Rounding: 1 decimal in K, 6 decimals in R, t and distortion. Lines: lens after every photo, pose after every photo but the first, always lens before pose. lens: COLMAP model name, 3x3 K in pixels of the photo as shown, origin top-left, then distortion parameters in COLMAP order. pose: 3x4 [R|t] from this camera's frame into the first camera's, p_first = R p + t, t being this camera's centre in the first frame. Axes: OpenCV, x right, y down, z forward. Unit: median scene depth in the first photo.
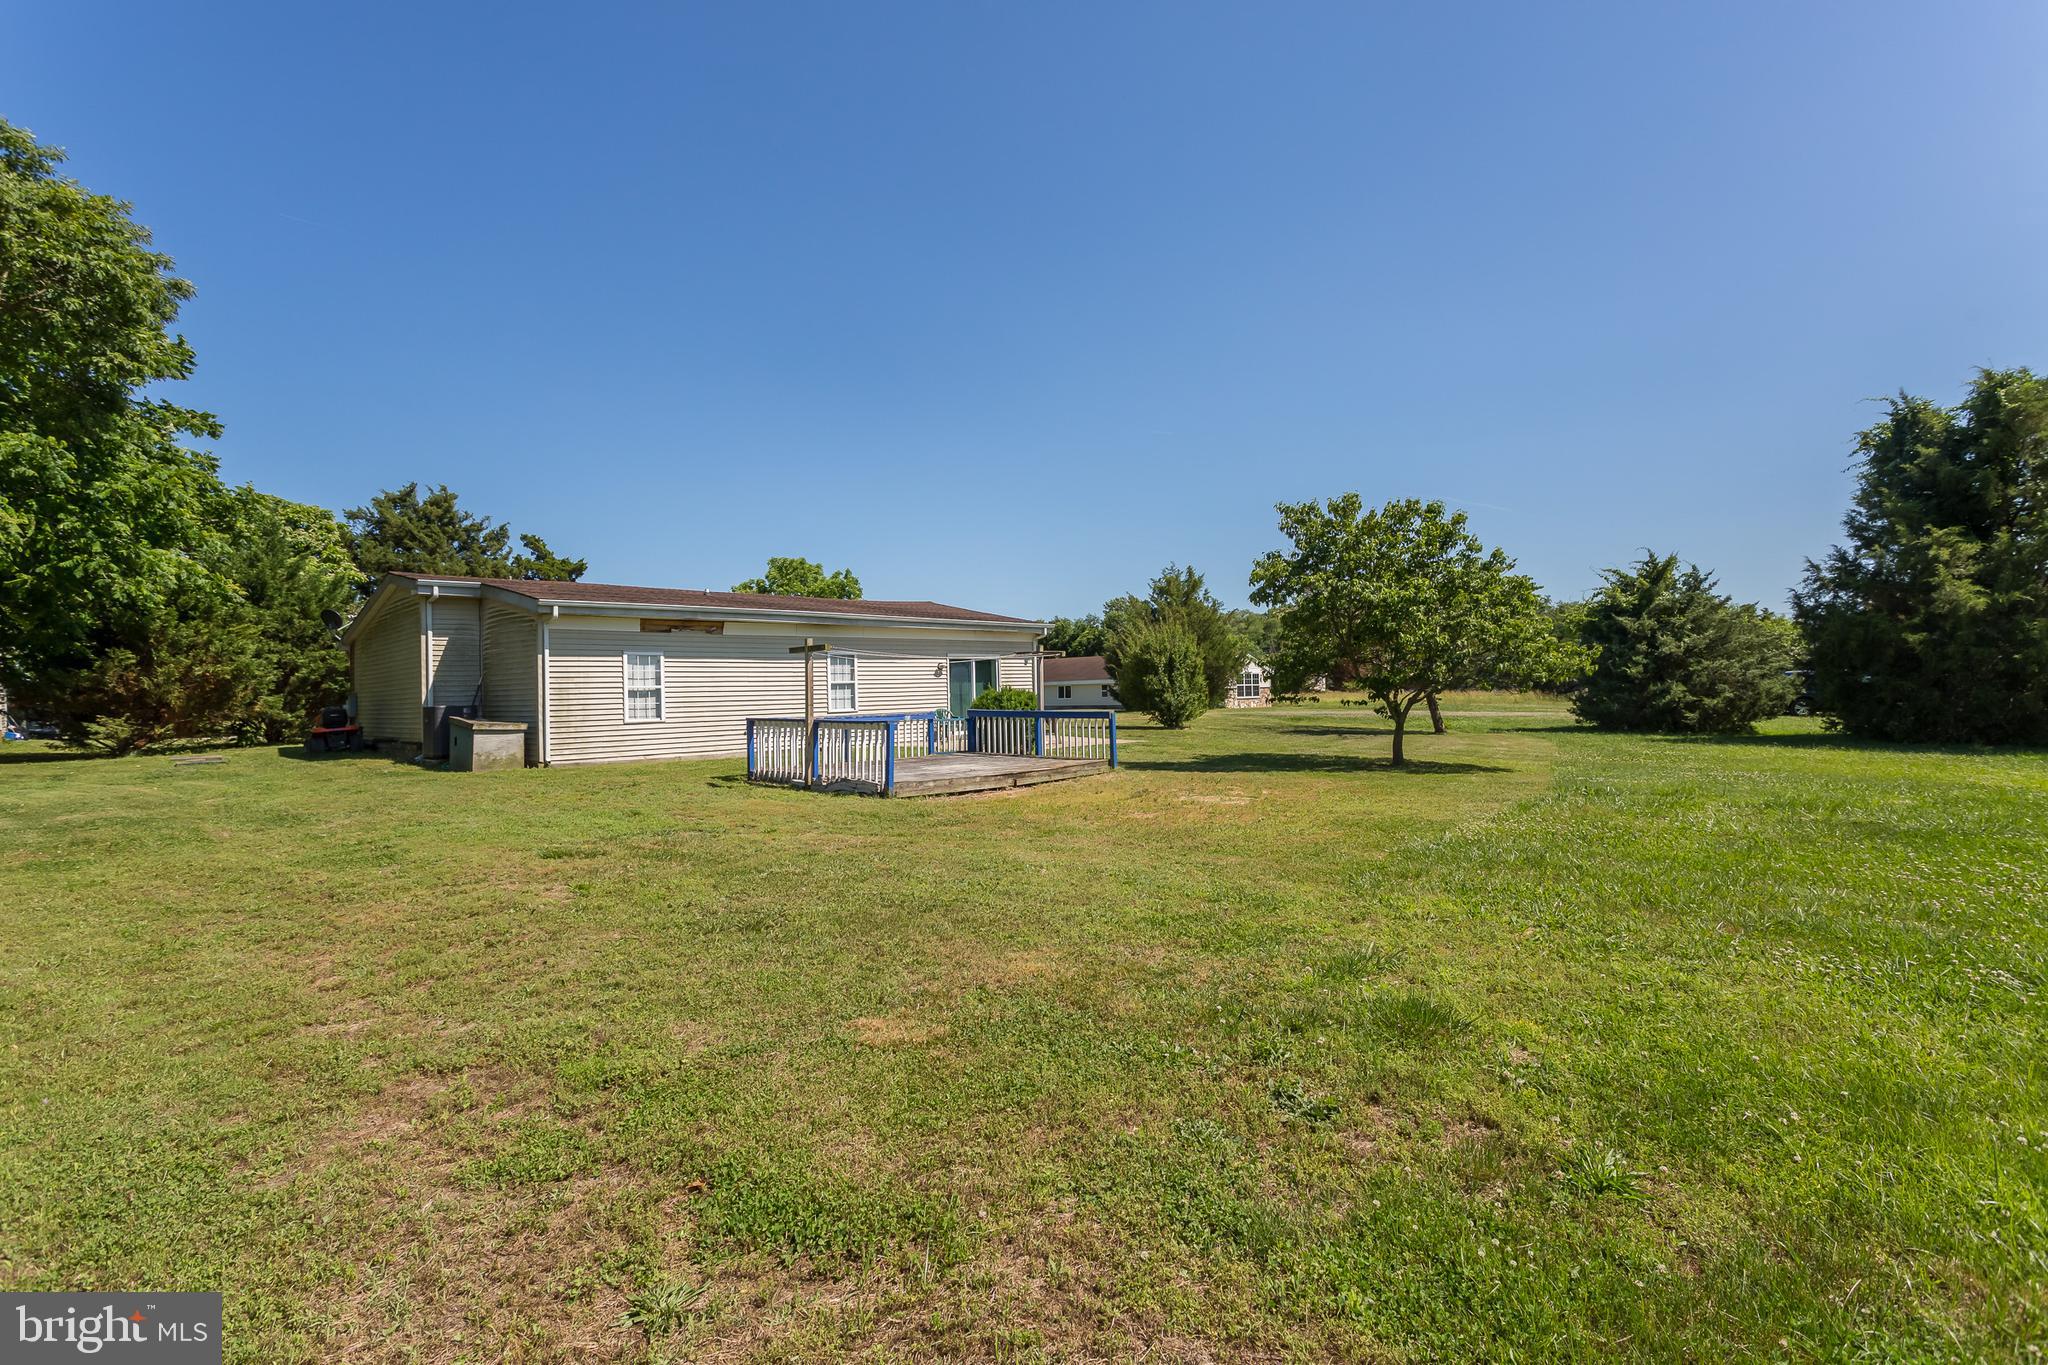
lens RADIAL K [[984.8, 0, 1024.0], [0, 984.8, 682.5], [0, 0, 1]] dist [0.005300, -0.001052]
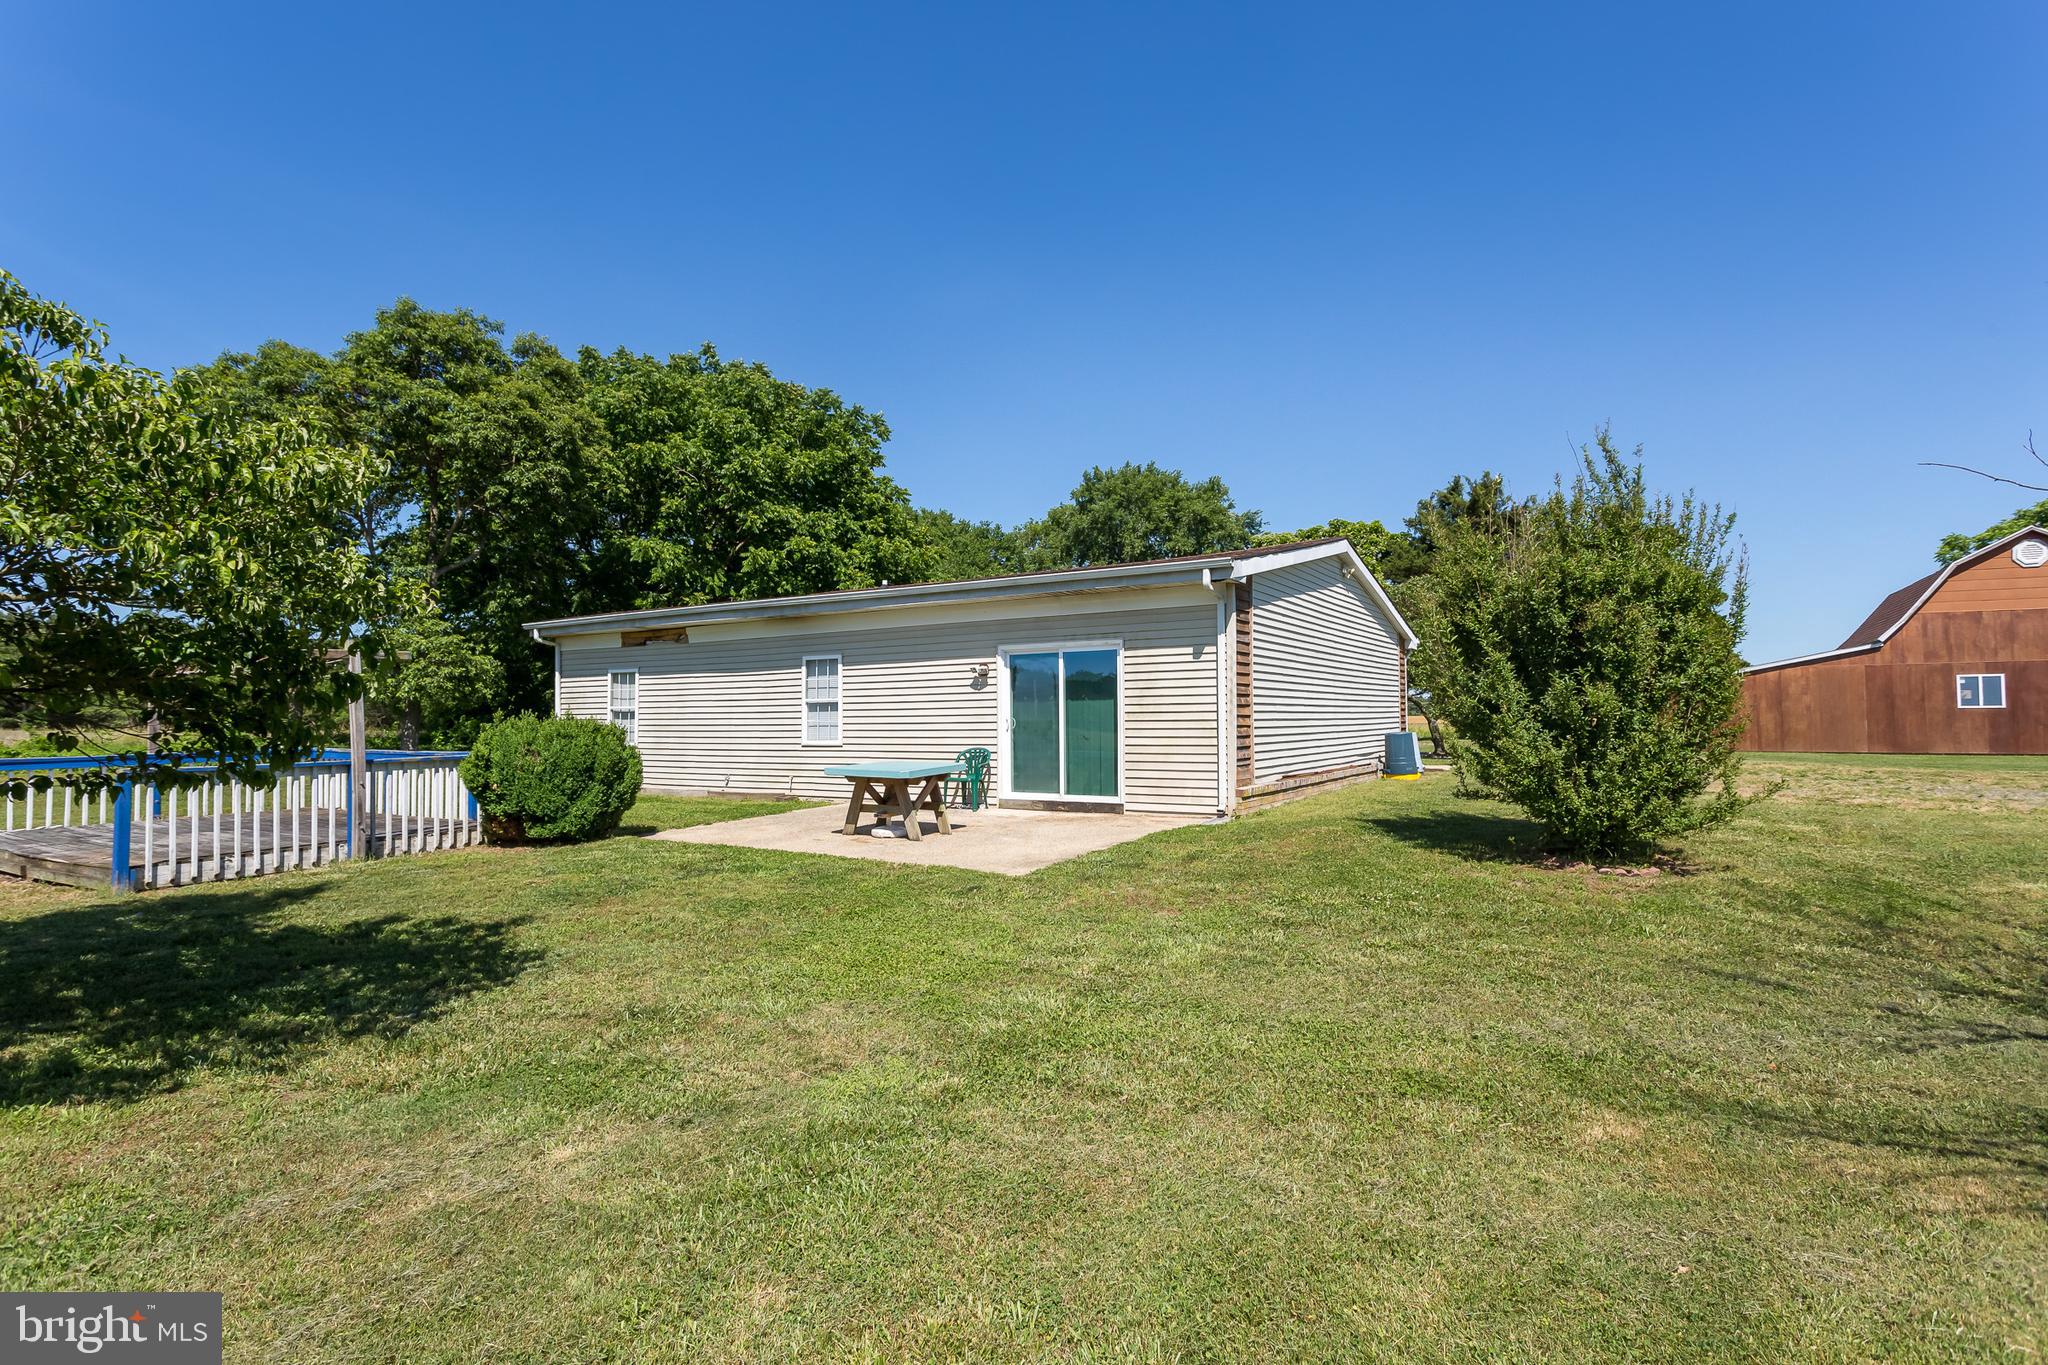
lens RADIAL K [[984.8, 0, 1024.0], [0, 984.8, 682.5], [0, 0, 1]] dist [0.005300, -0.001052]
pose [[0.205527, -0.015431, -0.978530, 0.543489], [0.010629, 0.999852, -0.013535, -0.002203], [0.978594, -0.007619, 0.205660, 1.089157]]
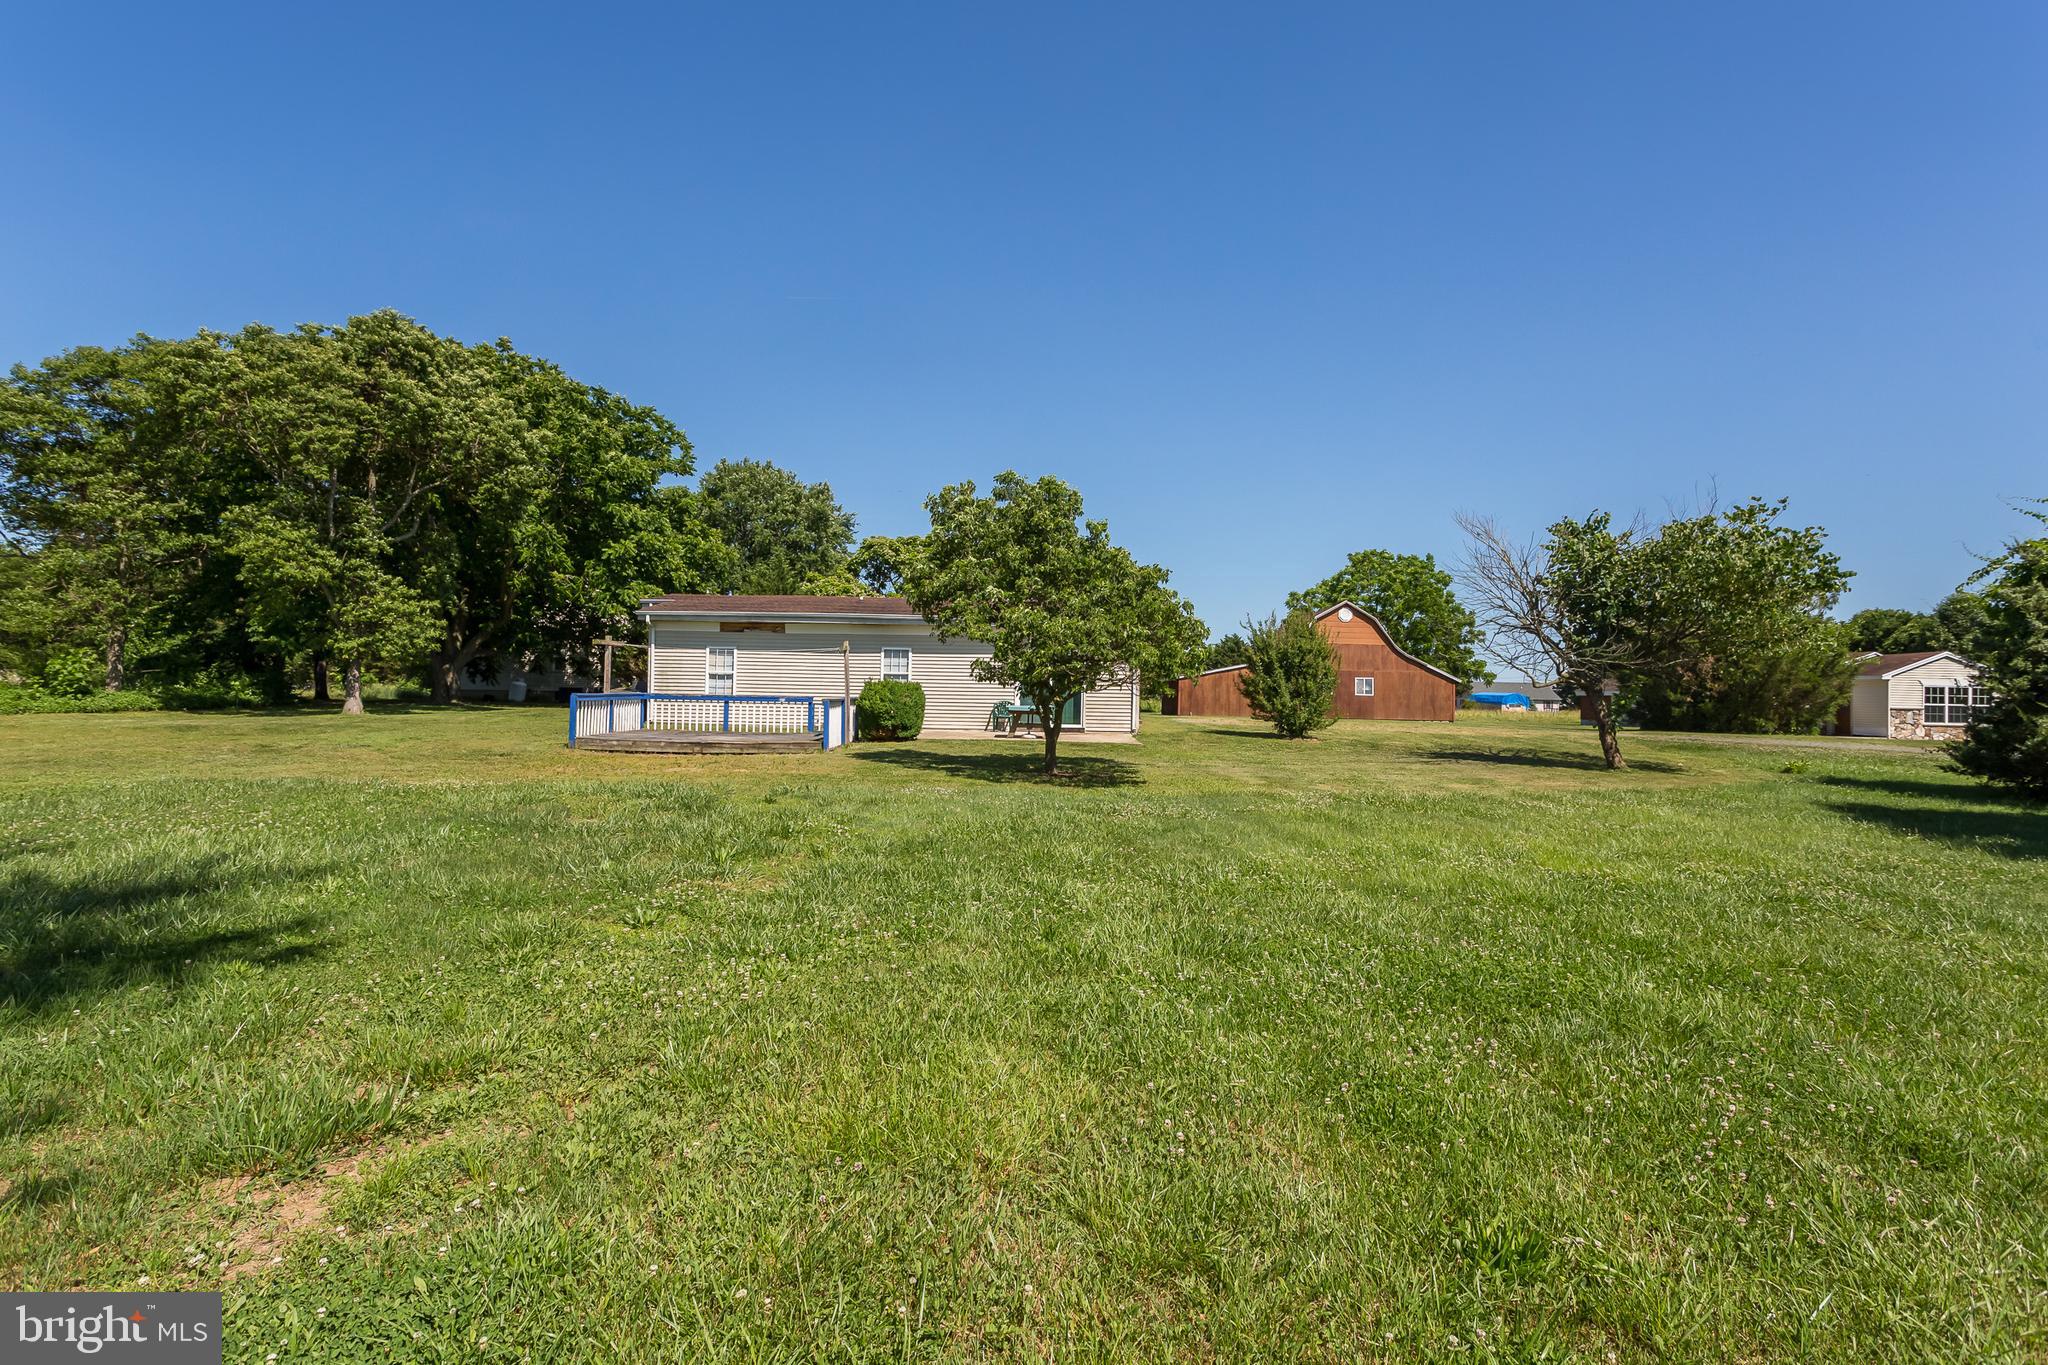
lens RADIAL K [[1018.5, 0, 1025.0], [0, 1018.5, 655.9], [0, 0, 1]] dist [0.011949, 0.000193]
pose [[0.685382, 0.005570, -0.728163, 0.879858], [-0.026690, 0.999491, -0.017475, -0.003859], [0.727695, 0.031412, 0.685181, 0.304596]]
